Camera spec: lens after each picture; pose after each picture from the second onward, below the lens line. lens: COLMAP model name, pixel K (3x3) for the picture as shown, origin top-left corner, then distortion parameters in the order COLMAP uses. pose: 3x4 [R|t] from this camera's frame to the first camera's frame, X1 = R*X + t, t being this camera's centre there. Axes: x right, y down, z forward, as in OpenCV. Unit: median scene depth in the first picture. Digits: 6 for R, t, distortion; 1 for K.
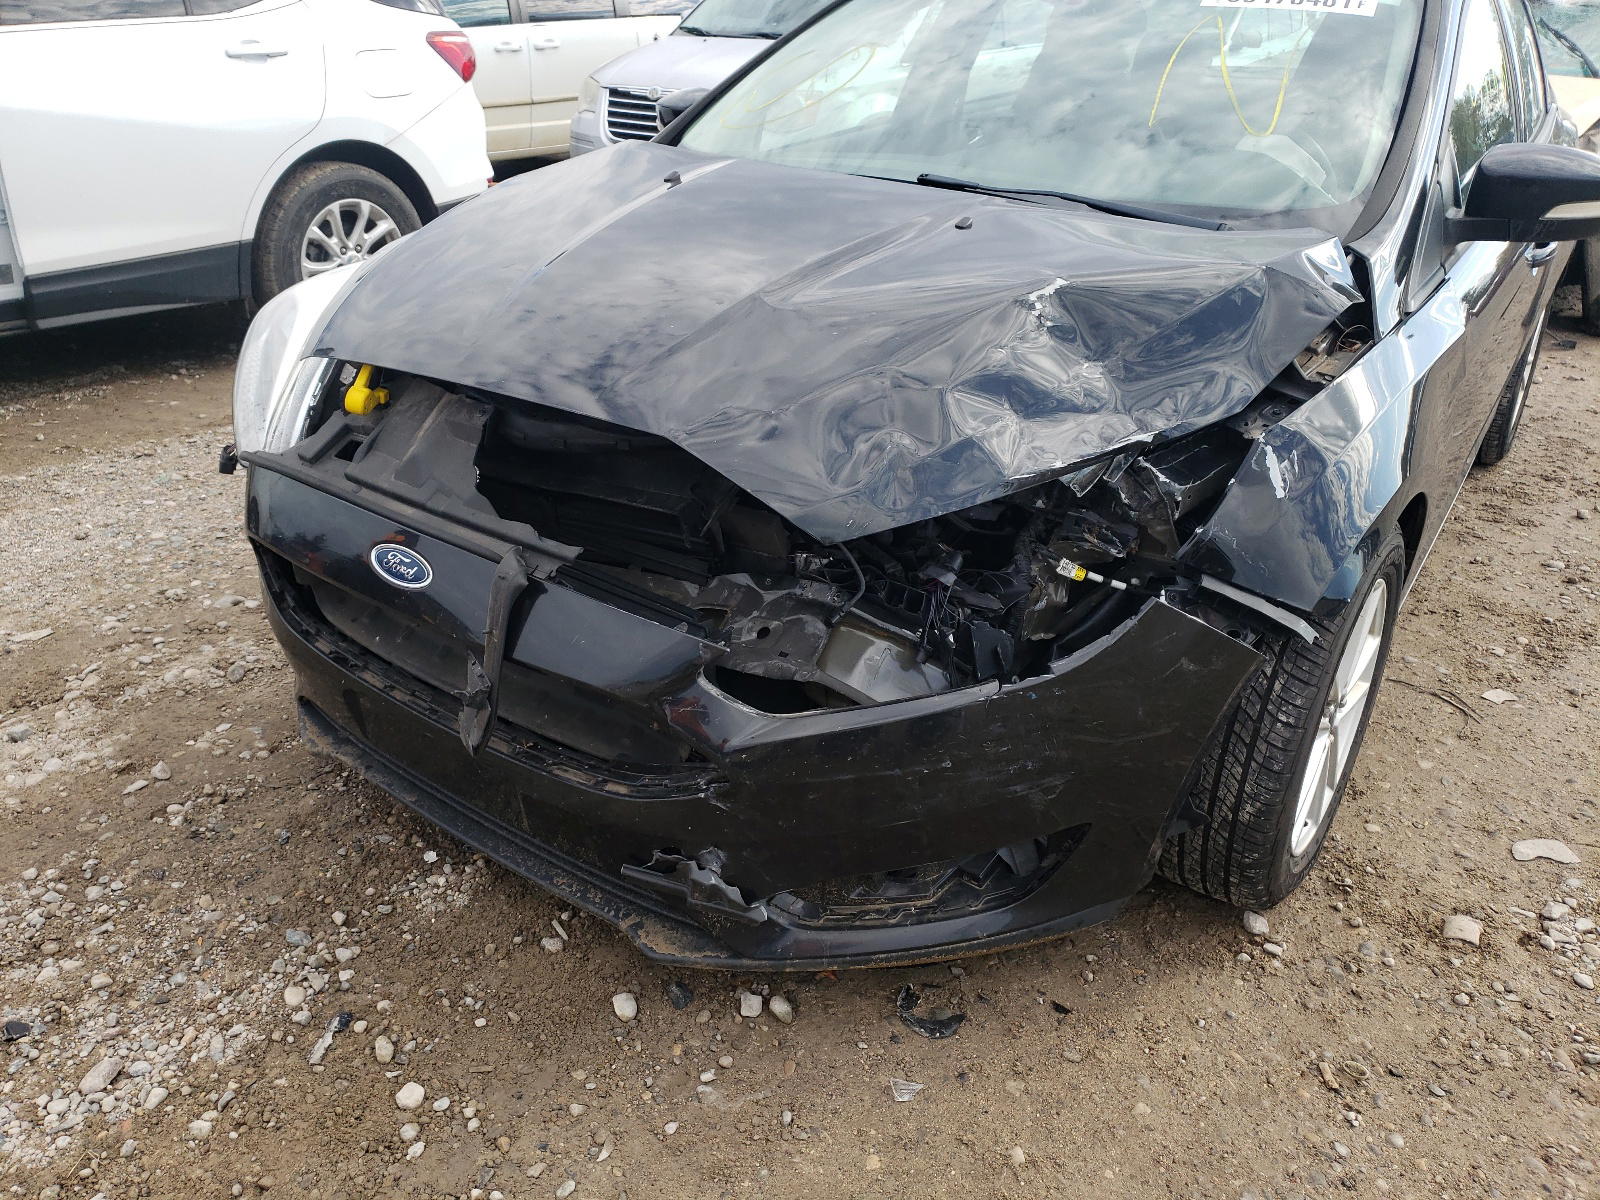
lens RADIAL K [[1221.6, 0, 800.0], [0, 1221.6, 600.0], [0, 0, 1]] dist [-0.000037, 0.026714]
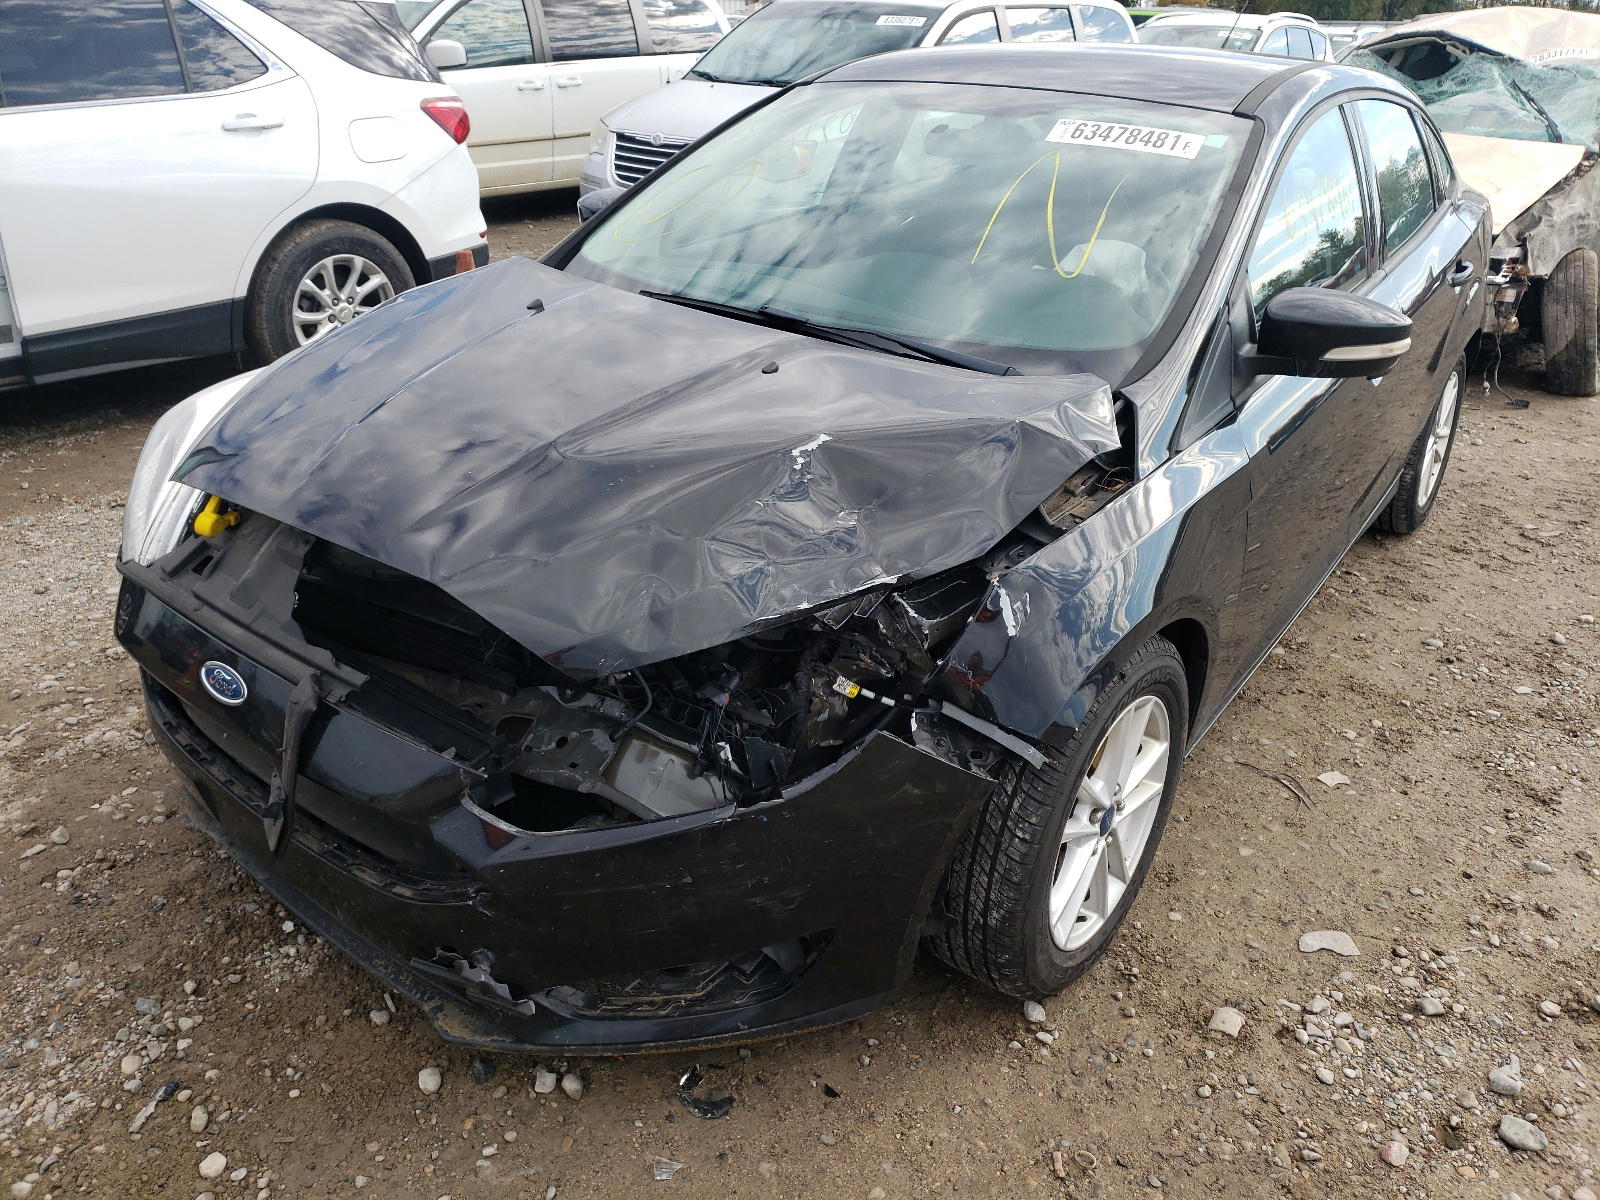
lens RADIAL K [[1212.5, 0, 802.4], [0, 1212.5, 576.5], [0, 0, 1]] dist [-0.012127, 0.043616]
pose [[0.999609, 0.017673, -0.021672, 0.199183], [-0.018324, 0.999376, -0.030185, -0.089072], [0.021125, 0.030571, 0.999309, -0.089124]]
